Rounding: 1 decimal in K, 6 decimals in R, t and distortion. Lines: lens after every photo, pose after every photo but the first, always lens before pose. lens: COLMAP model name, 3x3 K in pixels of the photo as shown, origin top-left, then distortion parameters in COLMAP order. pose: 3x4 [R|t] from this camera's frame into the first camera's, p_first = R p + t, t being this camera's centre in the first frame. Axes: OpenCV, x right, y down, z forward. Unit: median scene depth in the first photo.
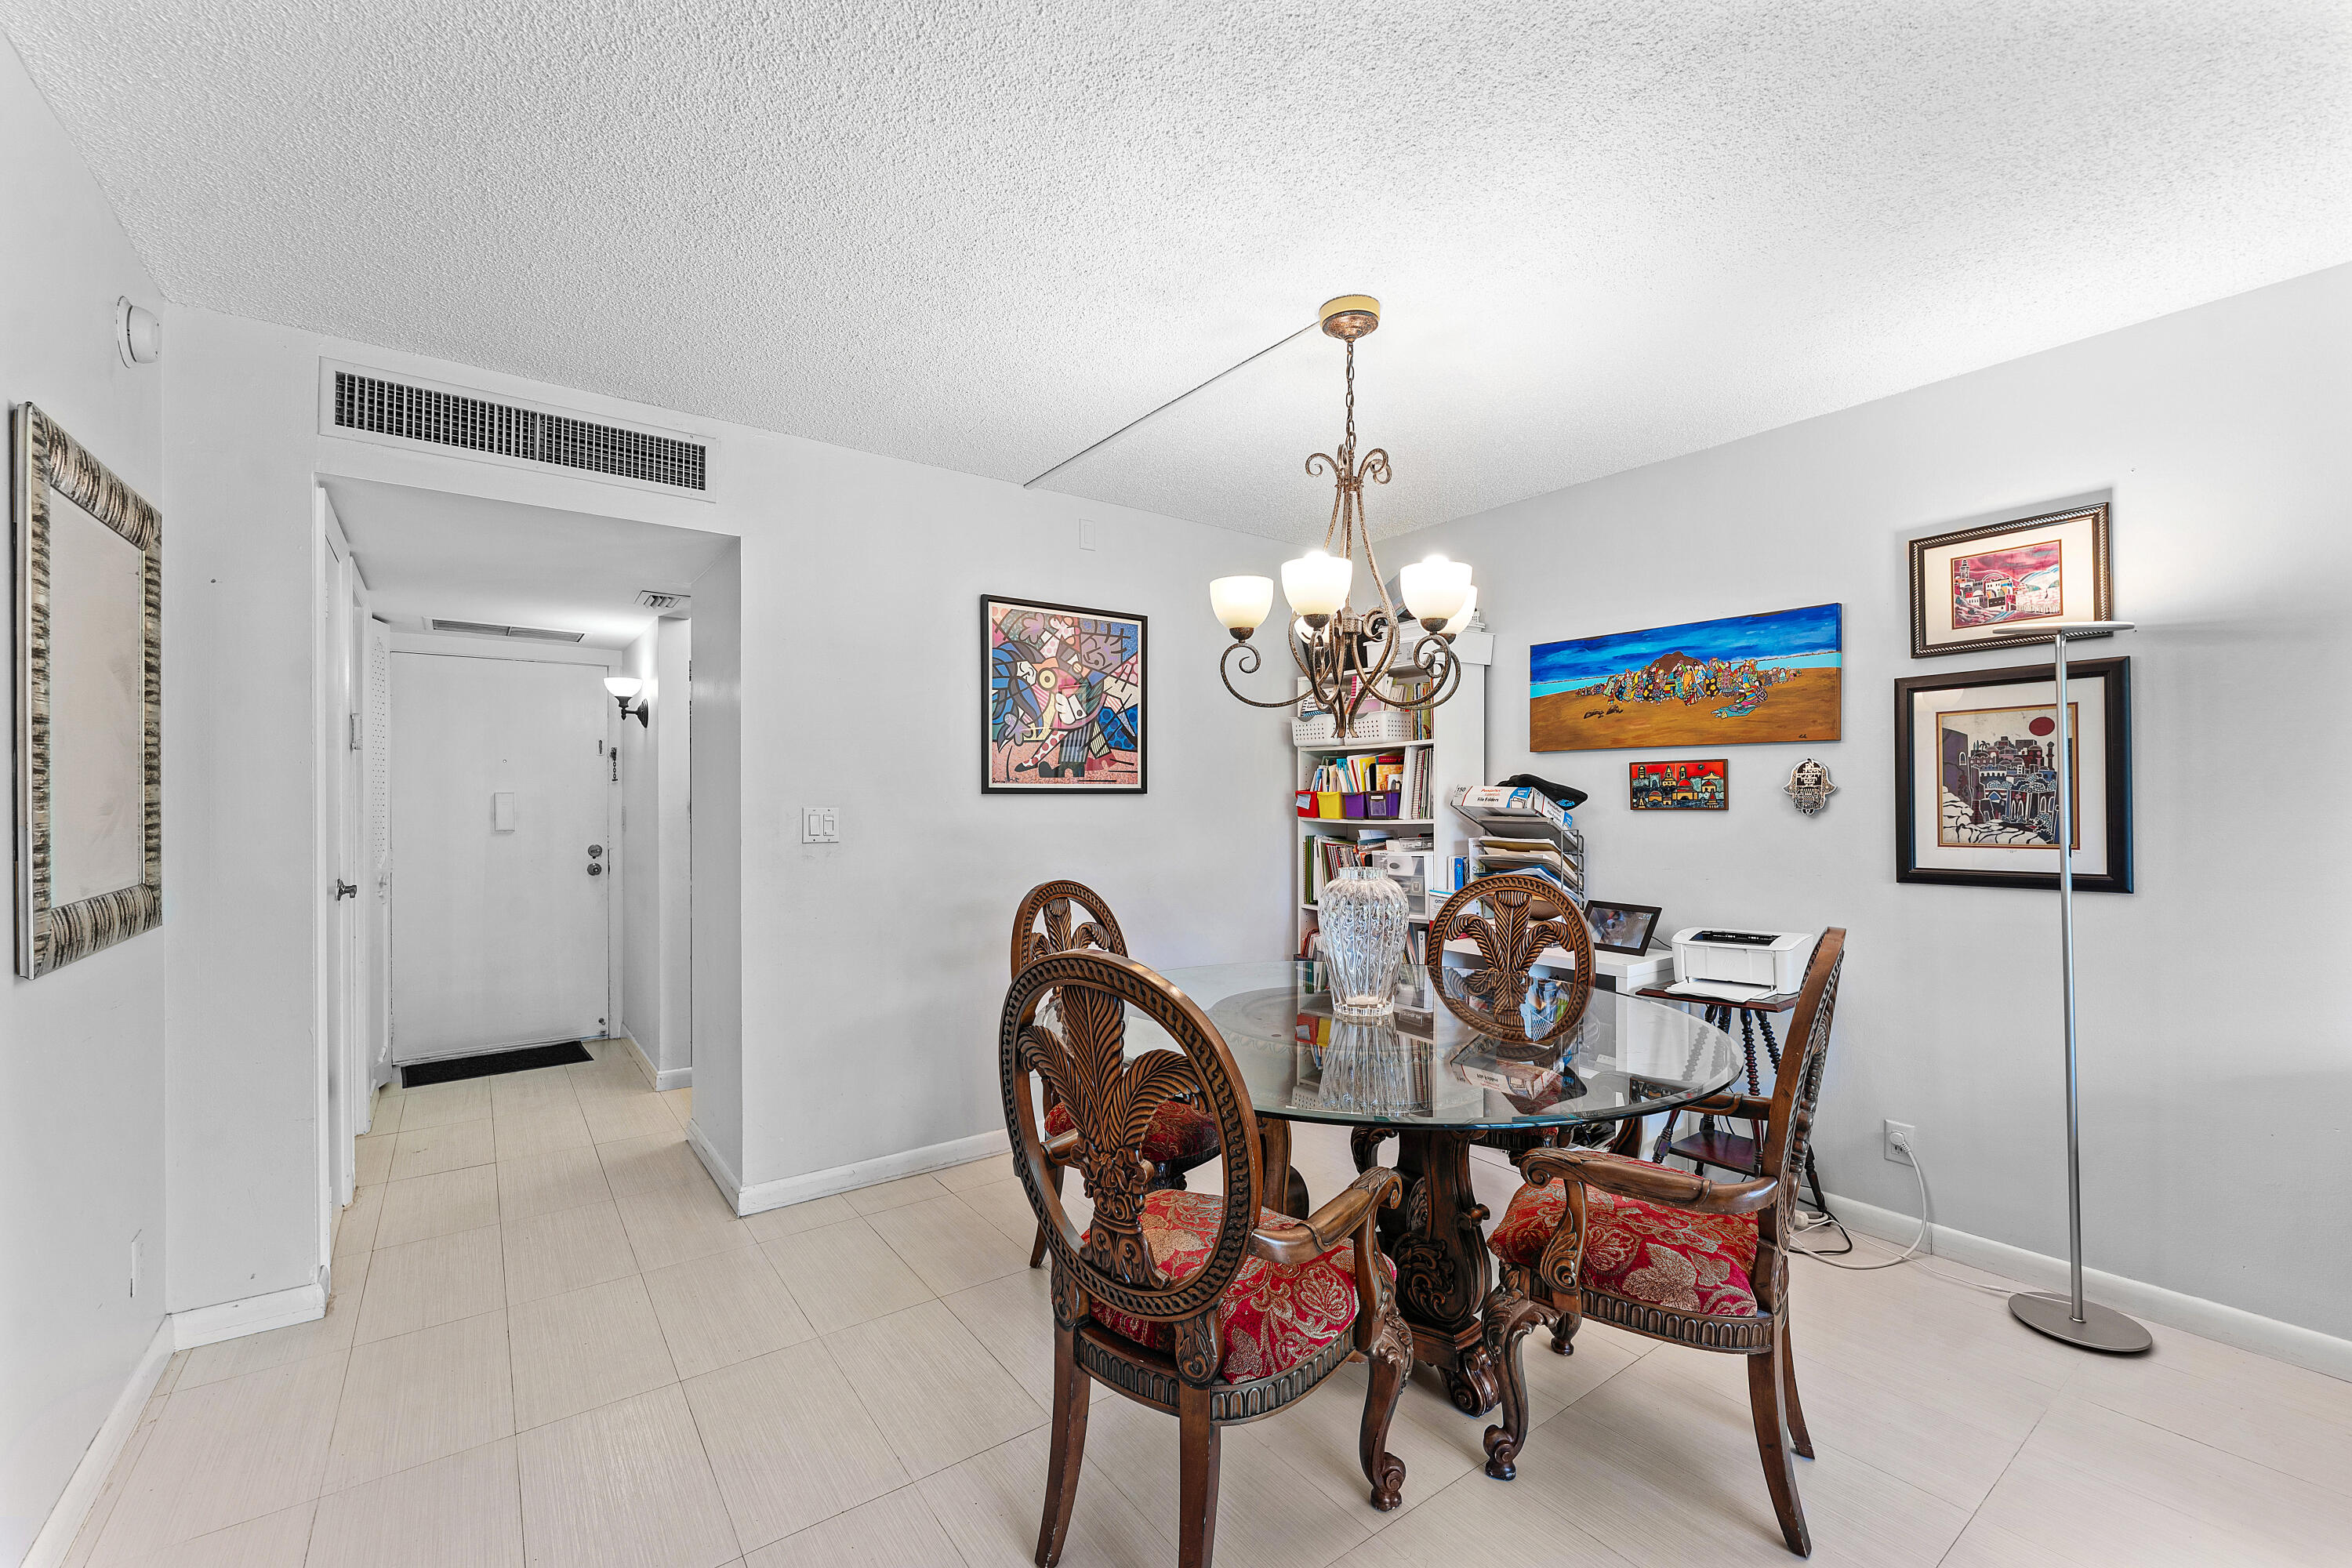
lens RADIAL K [[960.3, 0, 1176.0], [0, 960.3, 784.0], [0, 0, 1]] dist [-0.000452, 0.000131]
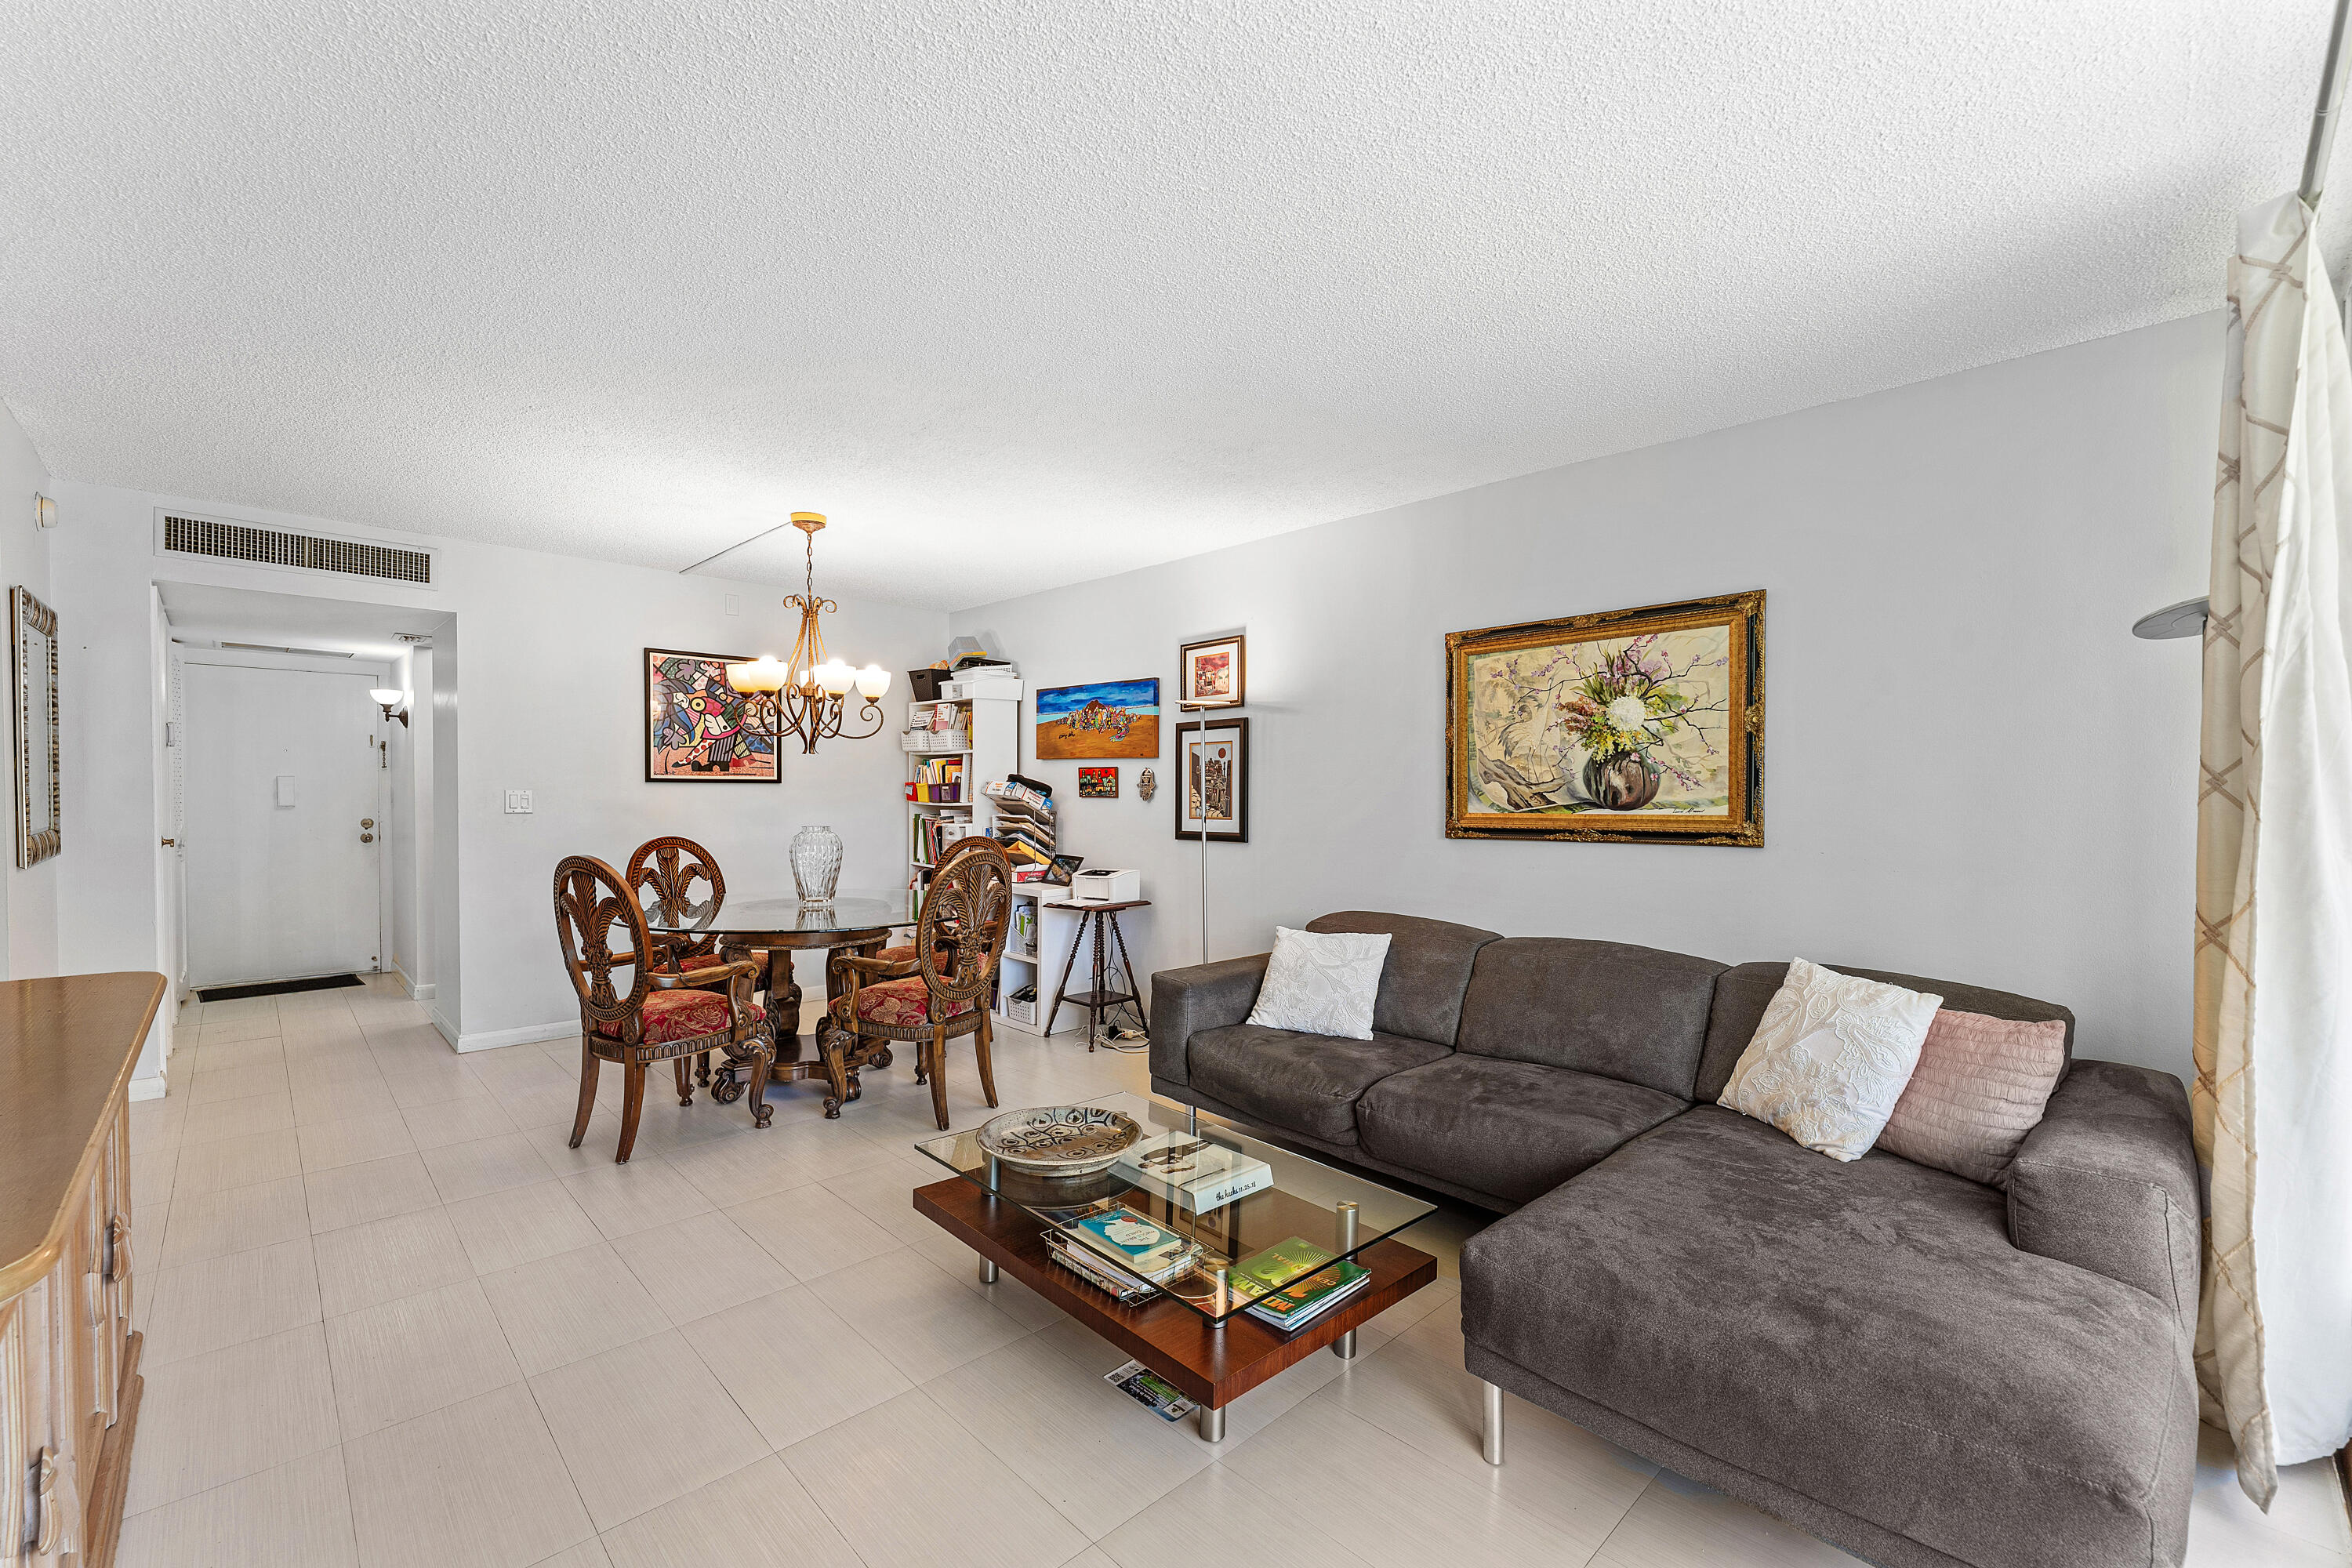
lens RADIAL K [[946.3, 0, 1172.9], [0, 946.3, 798.1], [0, 0, 1]] dist [-0.001373, 0.000050]
pose [[0.989804, 0.010004, 0.142083, 0.413745], [-0.013714, 0.999590, 0.025152, -0.013601], [-0.141773, -0.026844, 0.989535, -0.587504]]
